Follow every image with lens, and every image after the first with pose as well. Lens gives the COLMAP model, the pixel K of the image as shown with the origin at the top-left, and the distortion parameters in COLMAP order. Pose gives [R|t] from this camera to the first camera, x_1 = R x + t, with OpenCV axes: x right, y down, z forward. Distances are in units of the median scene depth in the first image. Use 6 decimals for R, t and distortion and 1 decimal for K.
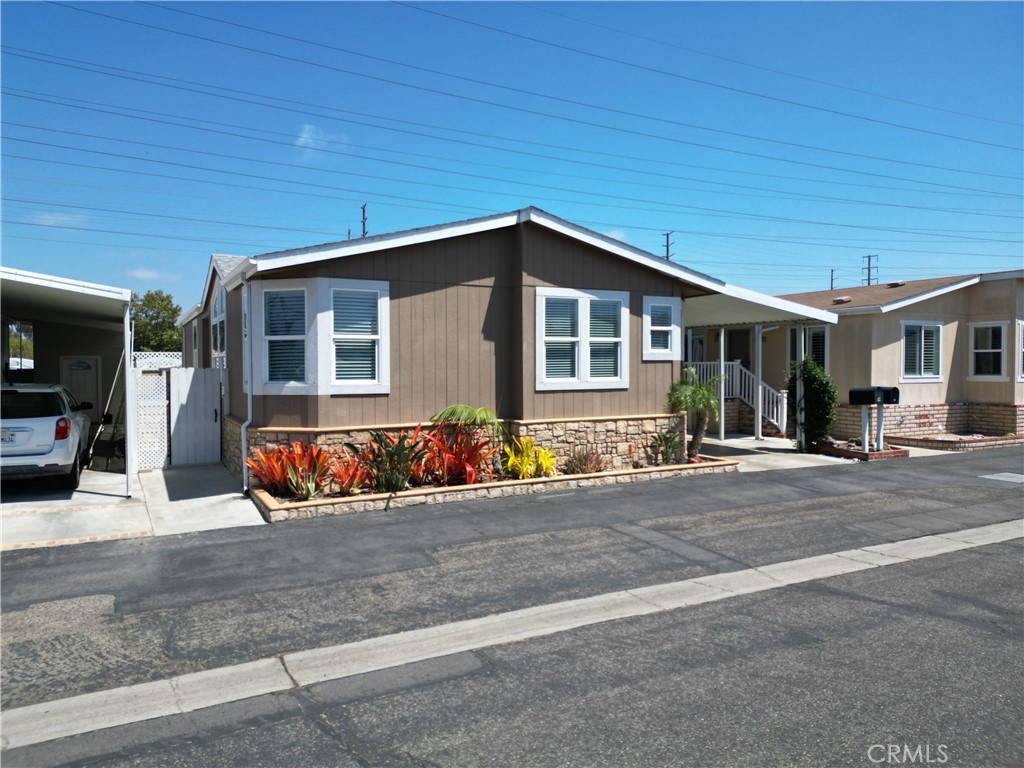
lens RADIAL K [[706.3, 0, 511.2], [0, 706.3, 383.4], [0, 0, 1]] dist [0.060338, 0.002010]
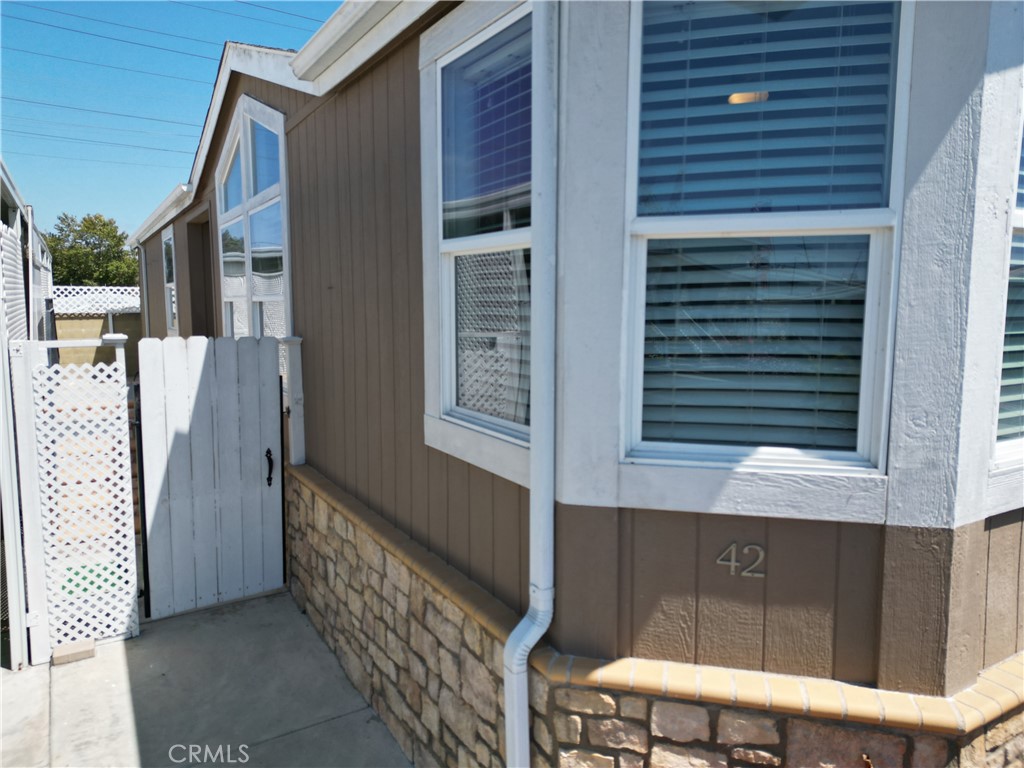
lens RADIAL K [[706.3, 0, 512.9], [0, 706.3, 381.1], [0, 0, 1]] dist [0.060338, 0.002010]
pose [[0.998417, -0.001977, 0.056215, -0.313549], [-0.002841, 0.996334, 0.085496, -0.030545], [-0.056178, -0.085520, 0.994751, 0.642045]]
